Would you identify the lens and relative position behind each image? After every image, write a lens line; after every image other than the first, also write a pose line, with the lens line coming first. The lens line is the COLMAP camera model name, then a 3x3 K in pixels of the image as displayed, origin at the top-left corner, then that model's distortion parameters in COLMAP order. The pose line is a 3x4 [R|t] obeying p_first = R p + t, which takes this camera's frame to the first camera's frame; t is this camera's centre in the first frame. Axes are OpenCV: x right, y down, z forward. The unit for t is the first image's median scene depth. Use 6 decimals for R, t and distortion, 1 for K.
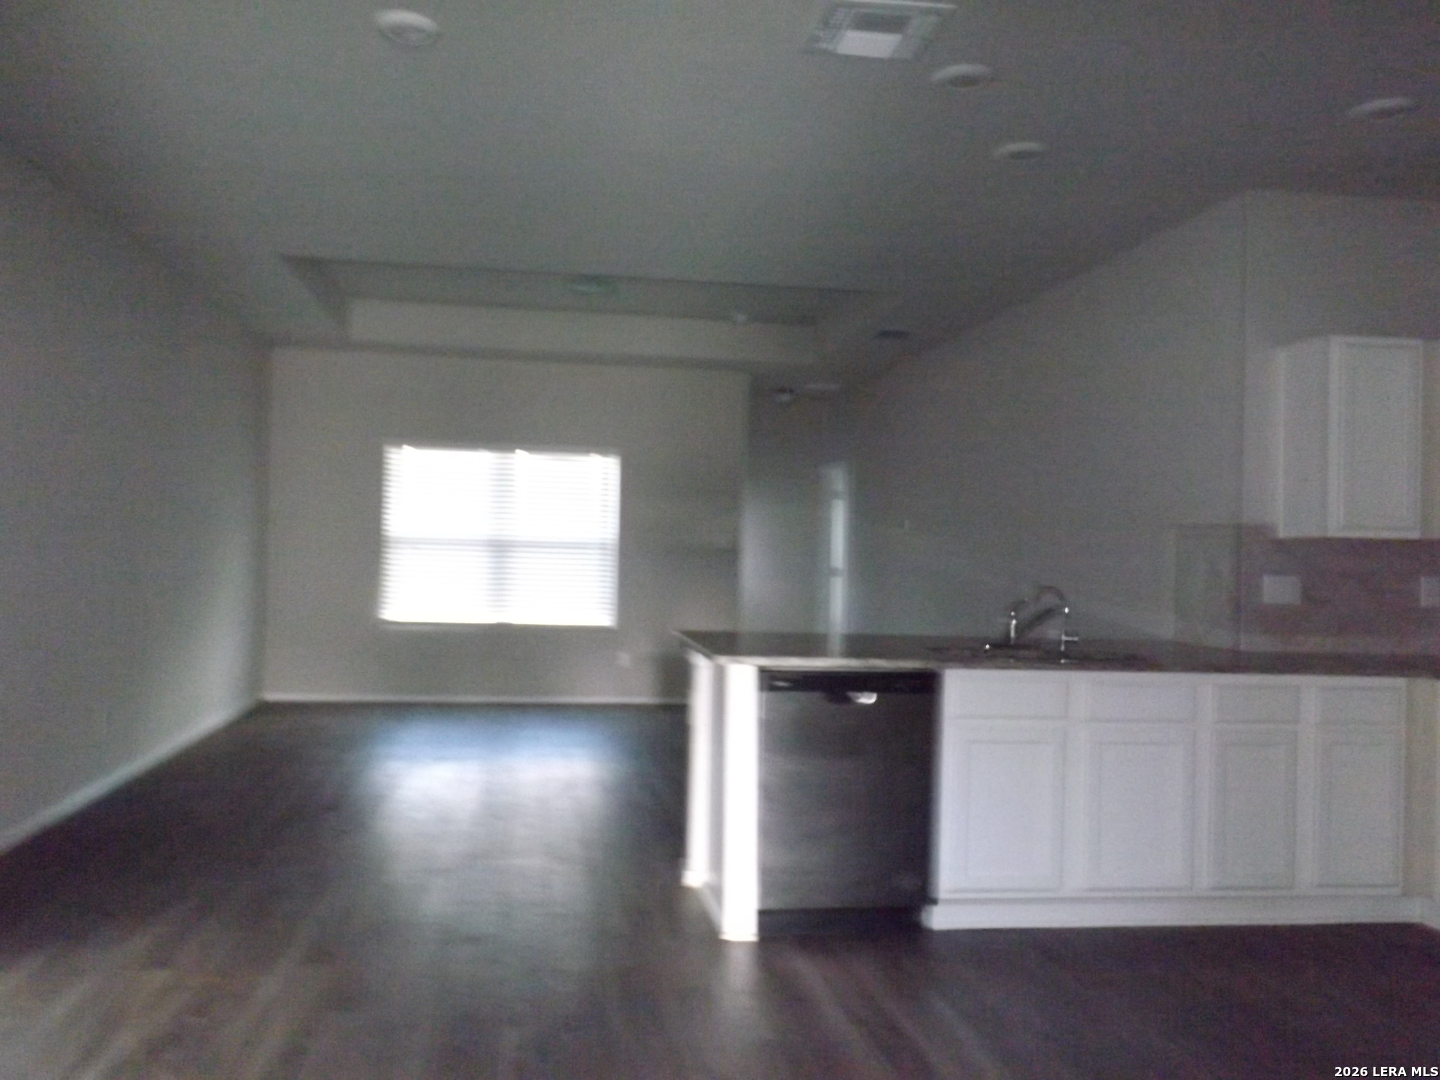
lens RADIAL K [[1176.8, 0, 720.0], [0, 1176.8, 540.0], [0, 0, 1]] dist [-0.009243, 0.003319]
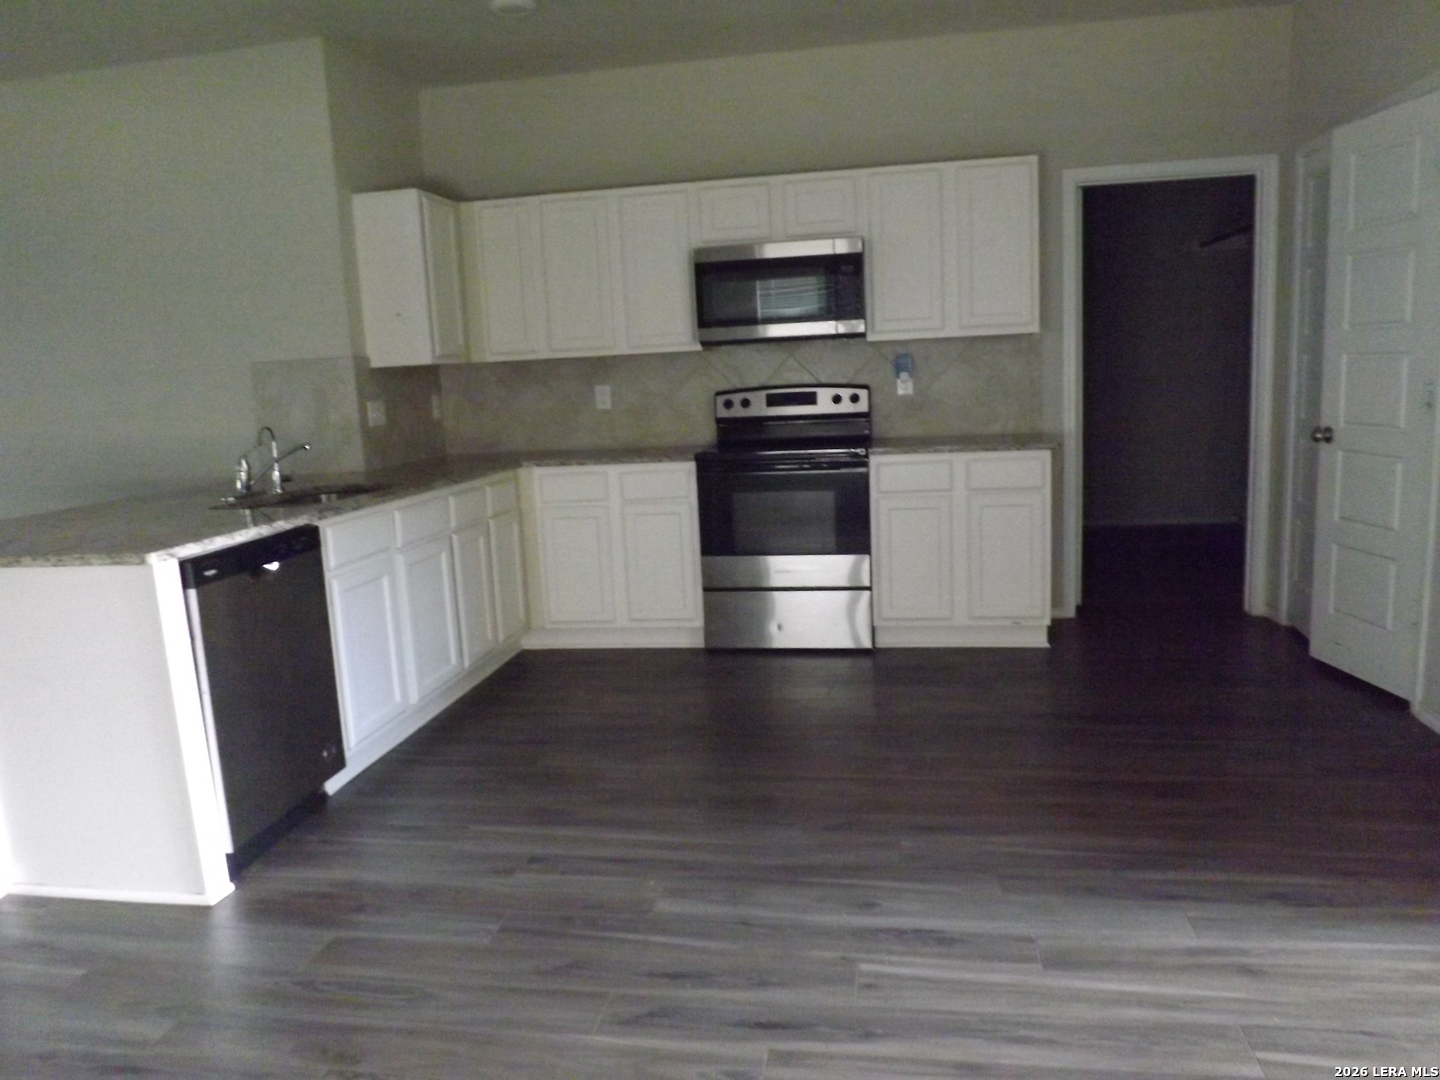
lens RADIAL K [[1061.4, 0, 720.0], [0, 1061.4, 540.0], [0, 0, 1]] dist [-0.046827, 0.002526]
pose [[0.276085, -0.189038, 0.942360, -0.469150], [0.049966, 0.981964, 0.182344, -0.008288], [-0.959834, -0.003257, 0.280551, 0.446278]]
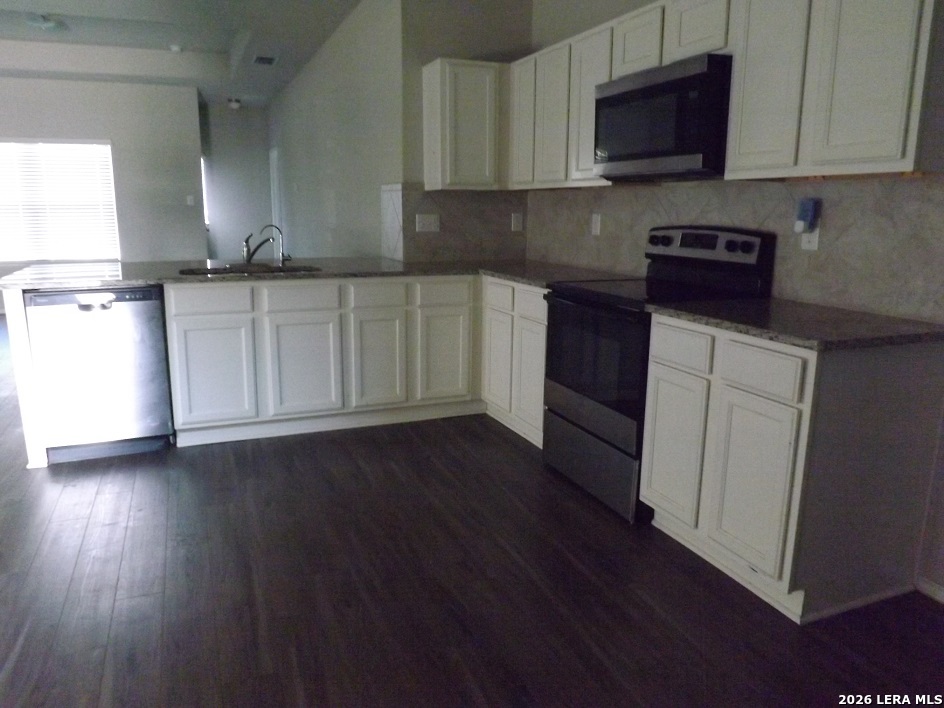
lens RADIAL K [[695.8, 0, 472.0], [0, 695.8, 354.0], [0, 0, 1]] dist [-0.046827, 0.002526]
pose [[0.965742, -0.074514, 0.248577, 0.323345], [0.018741, 0.975414, 0.219583, 0.010119], [-0.258827, -0.207402, 0.943394, 0.043361]]
